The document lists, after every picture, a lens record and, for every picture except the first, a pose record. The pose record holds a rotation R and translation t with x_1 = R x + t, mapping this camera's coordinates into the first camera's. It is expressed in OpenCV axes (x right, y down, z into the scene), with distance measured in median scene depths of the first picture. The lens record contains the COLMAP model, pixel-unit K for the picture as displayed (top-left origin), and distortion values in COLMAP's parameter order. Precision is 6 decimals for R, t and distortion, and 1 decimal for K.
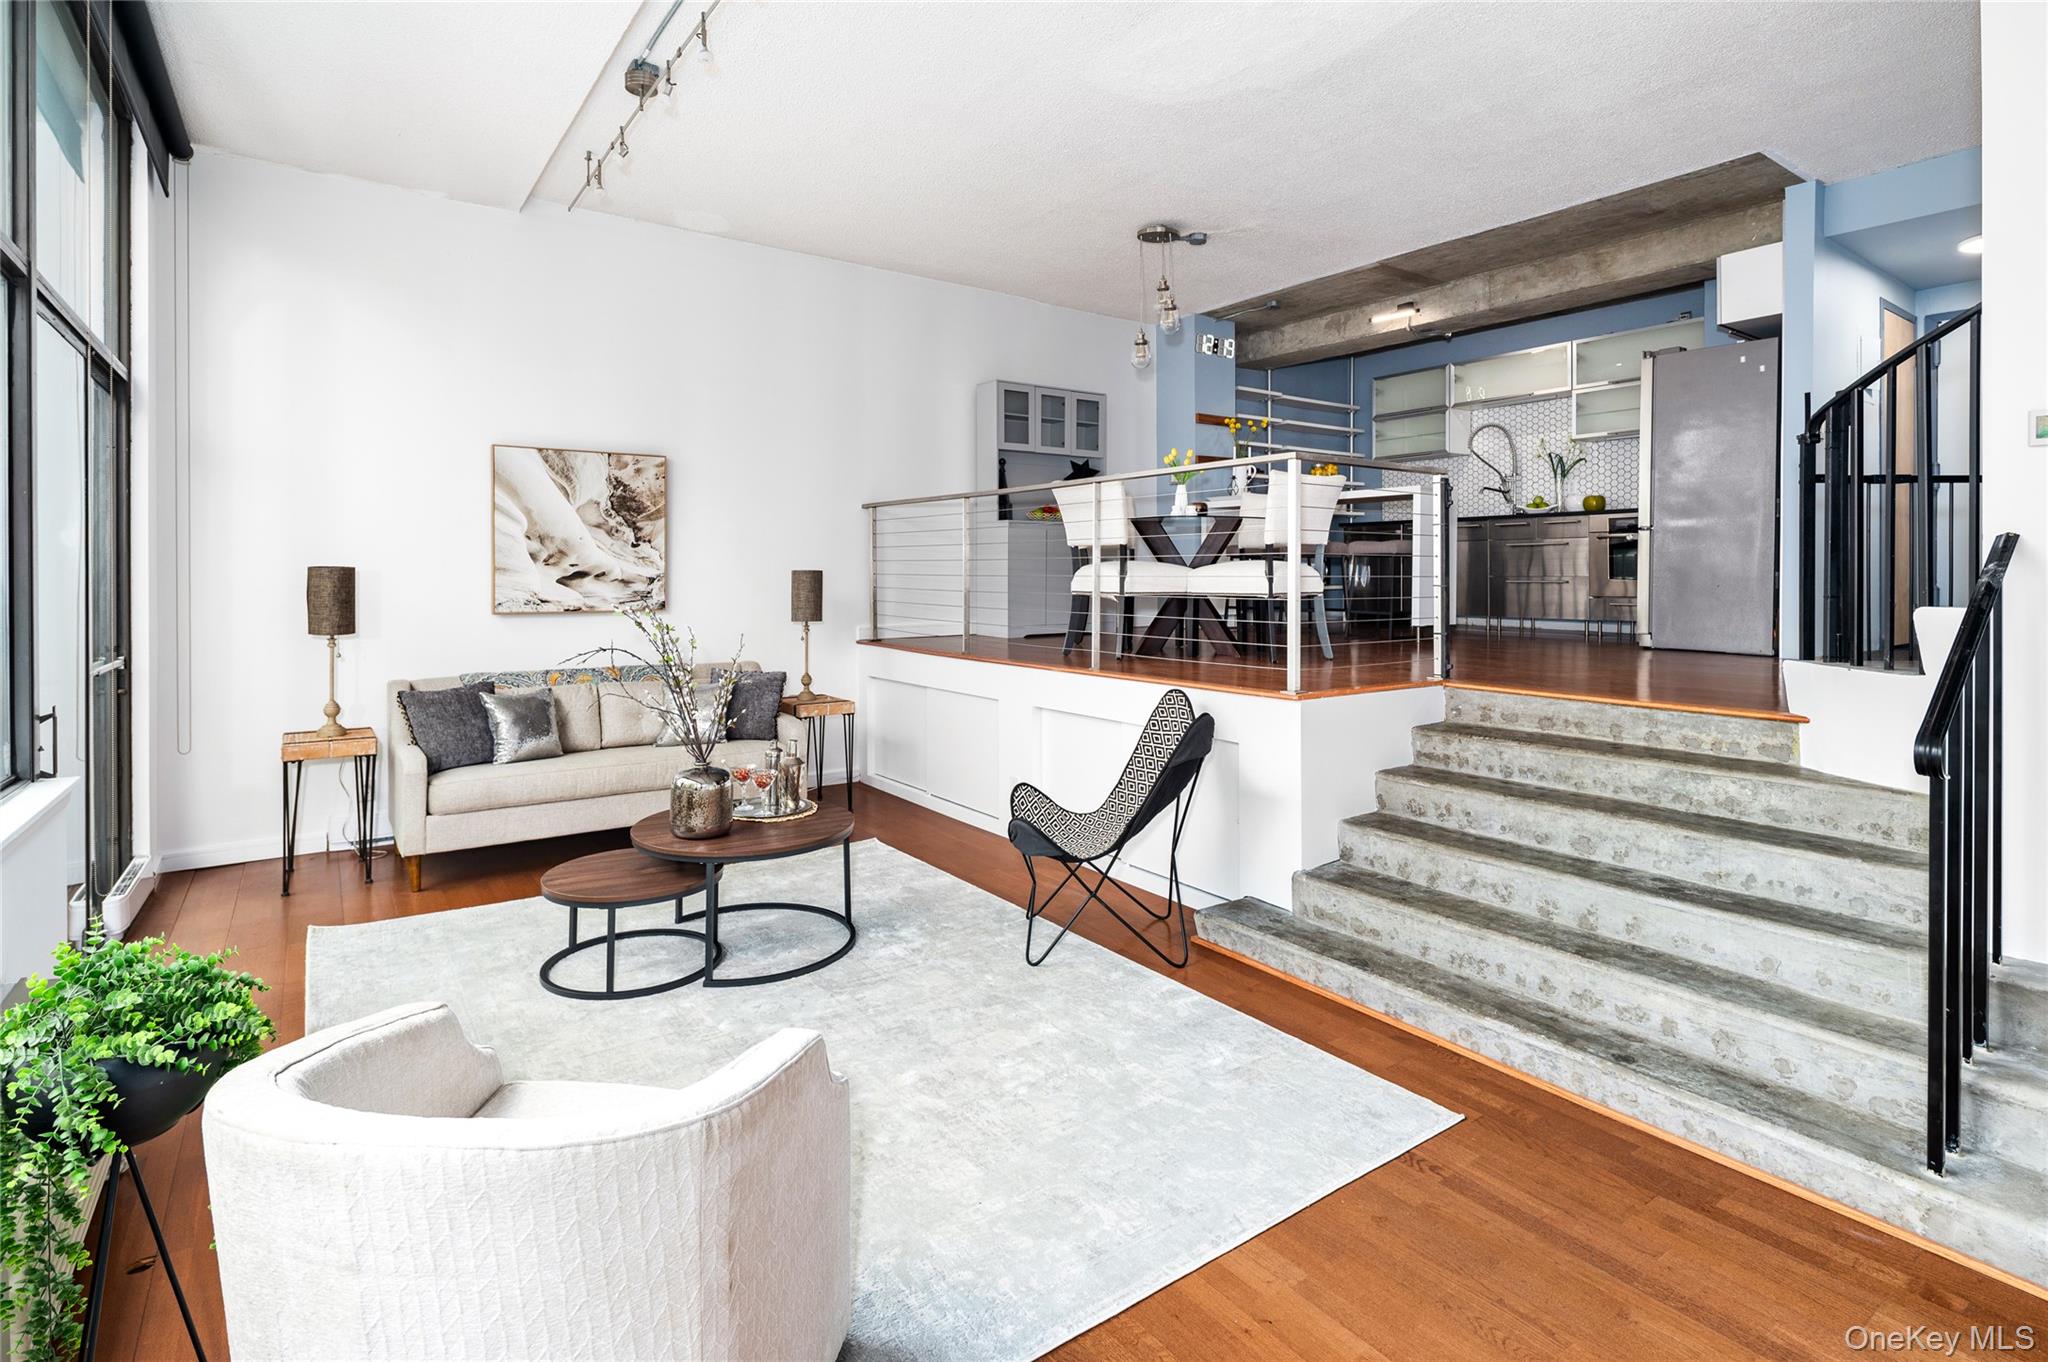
lens RADIAL K [[1012.2, 0, 1021.1], [0, 1012.2, 577.8], [0, 0, 1]] dist [0.001195, -0.000651]
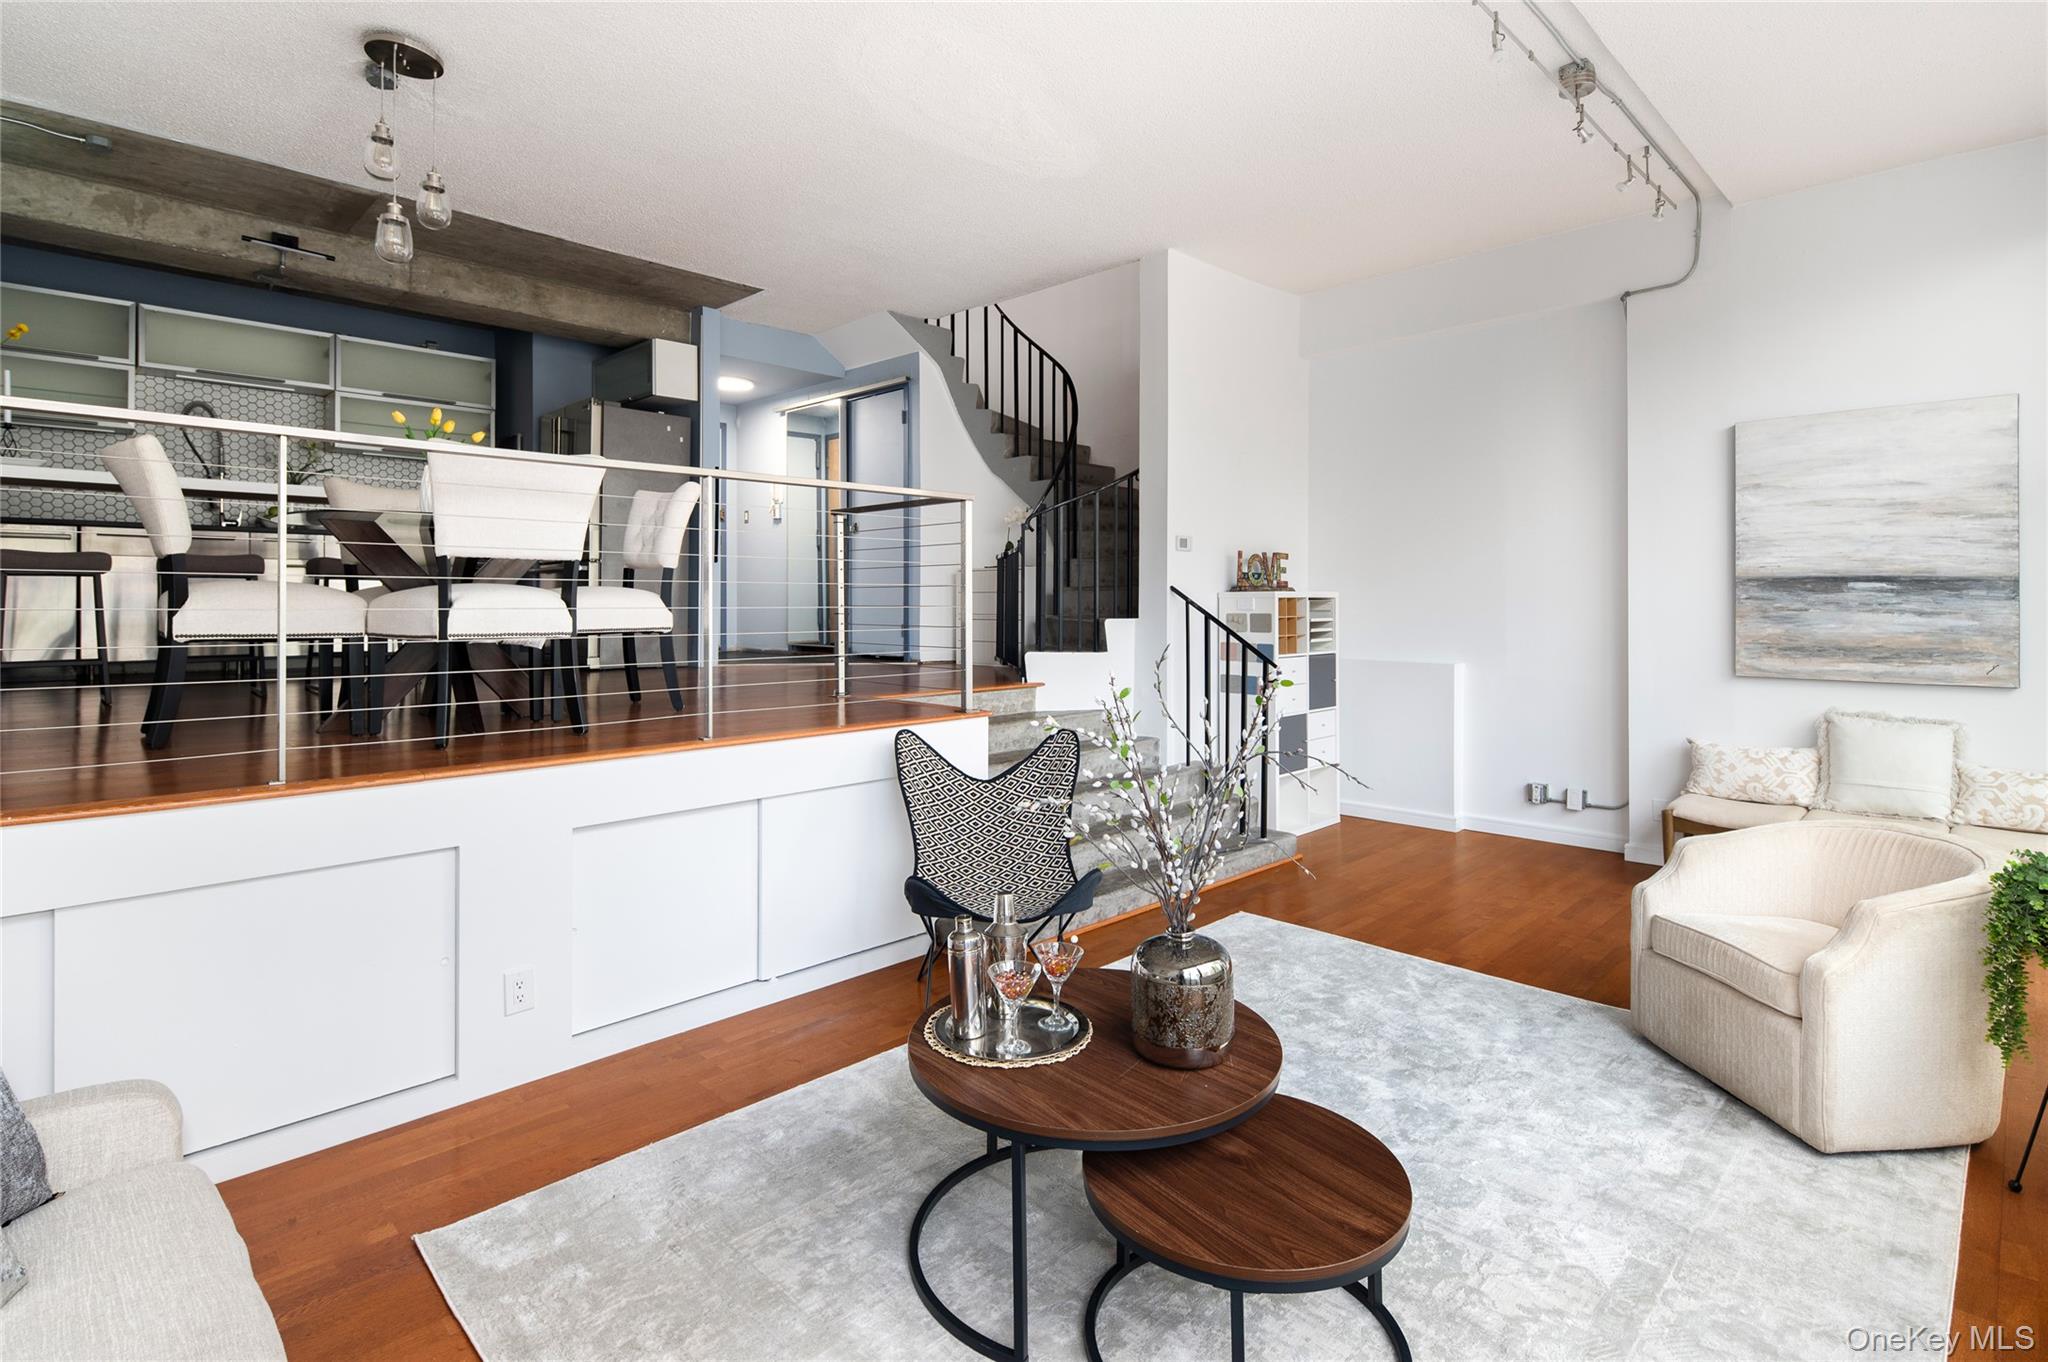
lens RADIAL K [[989.7, 0, 1020.0], [0, 989.7, 590.1], [0, 0, 1]] dist [-0.002618, -0.000909]
pose [[-0.168189, 0.005654, 0.985739, -0.404250], [0.000889, 0.999984, -0.005584, -0.006841], [-0.985754, -0.000063, -0.168191, 0.568949]]
